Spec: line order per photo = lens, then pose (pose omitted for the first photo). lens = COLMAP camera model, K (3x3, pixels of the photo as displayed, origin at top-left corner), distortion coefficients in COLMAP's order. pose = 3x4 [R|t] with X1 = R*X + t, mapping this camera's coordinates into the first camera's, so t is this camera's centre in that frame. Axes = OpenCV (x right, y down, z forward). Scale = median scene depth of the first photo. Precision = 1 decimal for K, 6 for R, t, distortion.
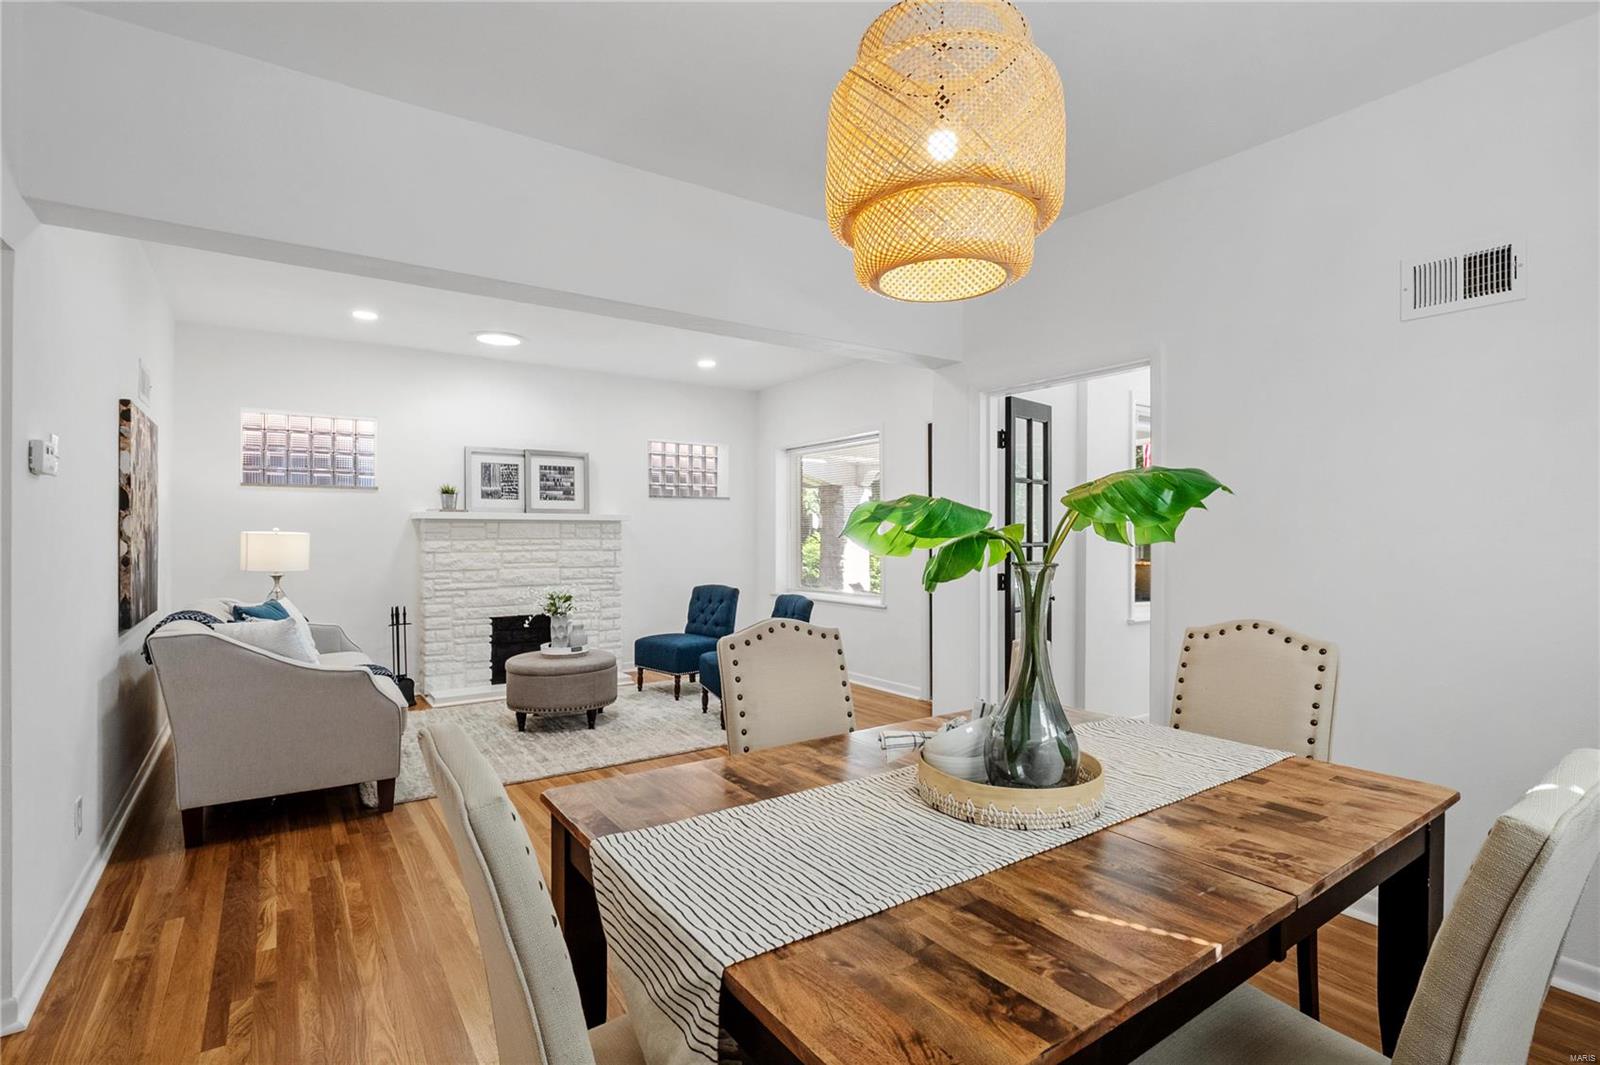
lens RADIAL K [[763.2, 0, 795.2], [0, 763.2, 525.5], [0, 0, 1]] dist [-0.000064, 0.000022]
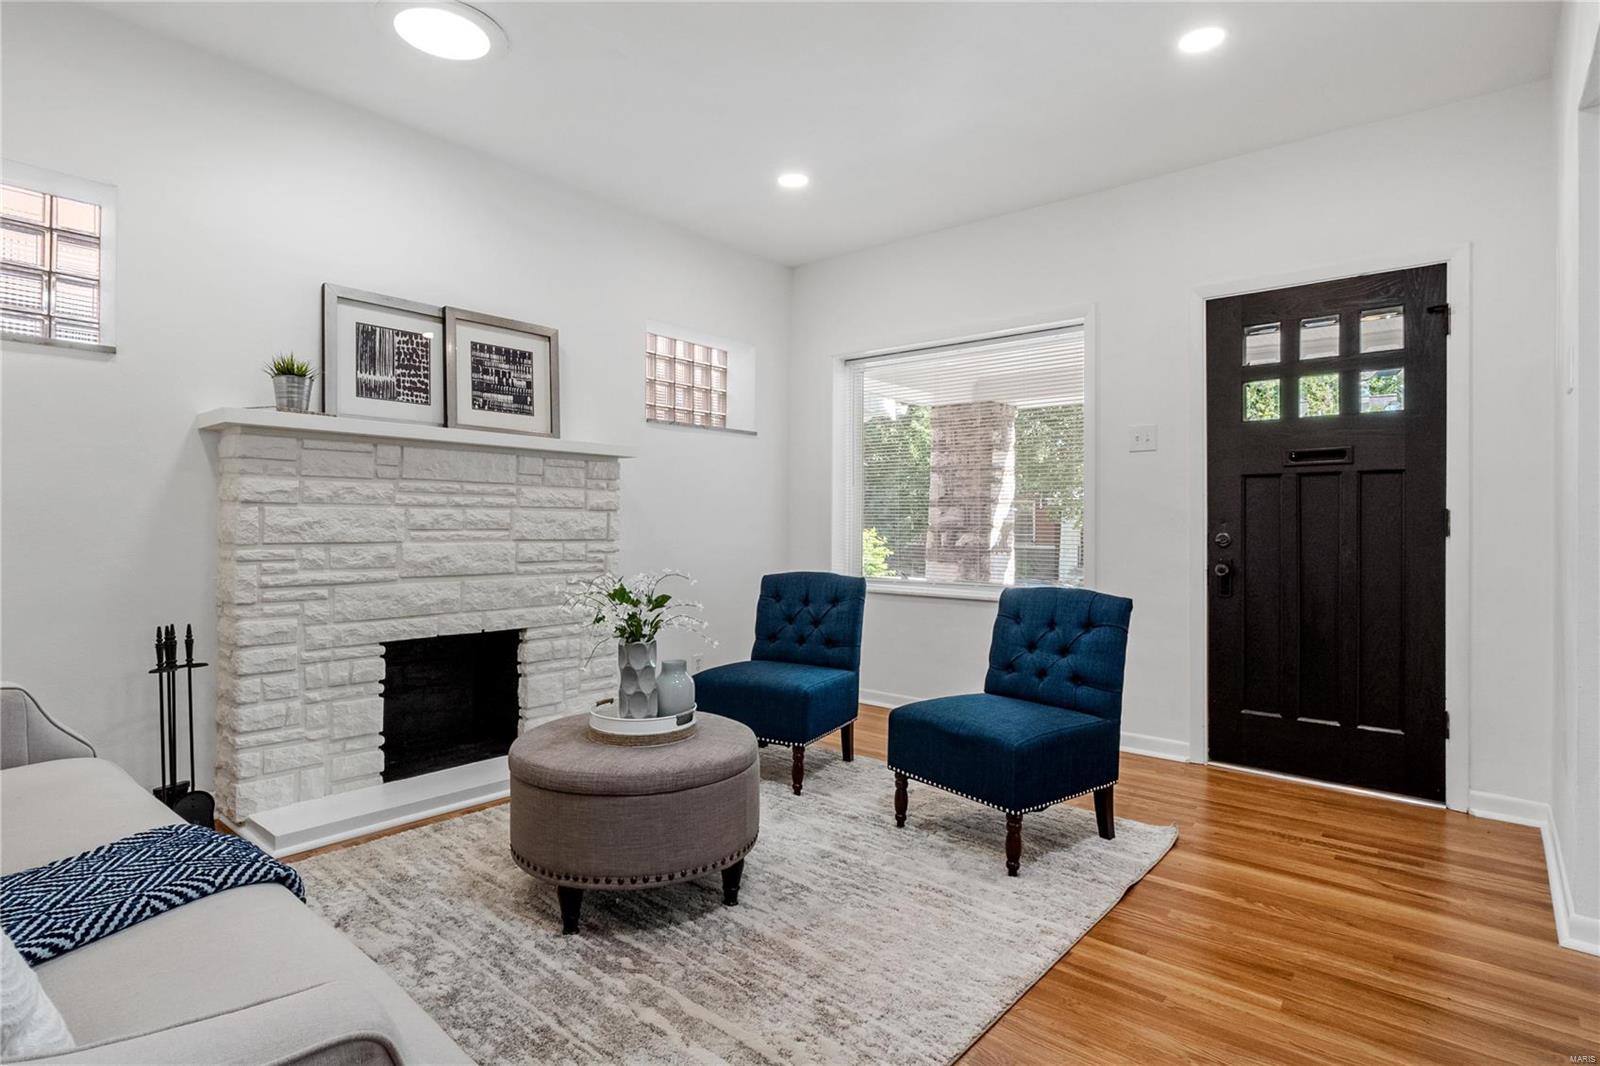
lens RADIAL K [[828.5, 0, 799.9], [0, 828.5, 515.7], [0, 0, 1]] dist [-0.001533, -0.000853]
pose [[0.964648, 0.012467, 0.263246, -0.284182], [-0.013223, 0.999912, 0.001100, 0.036942], [-0.263209, -0.004542, 0.964728, 0.430159]]
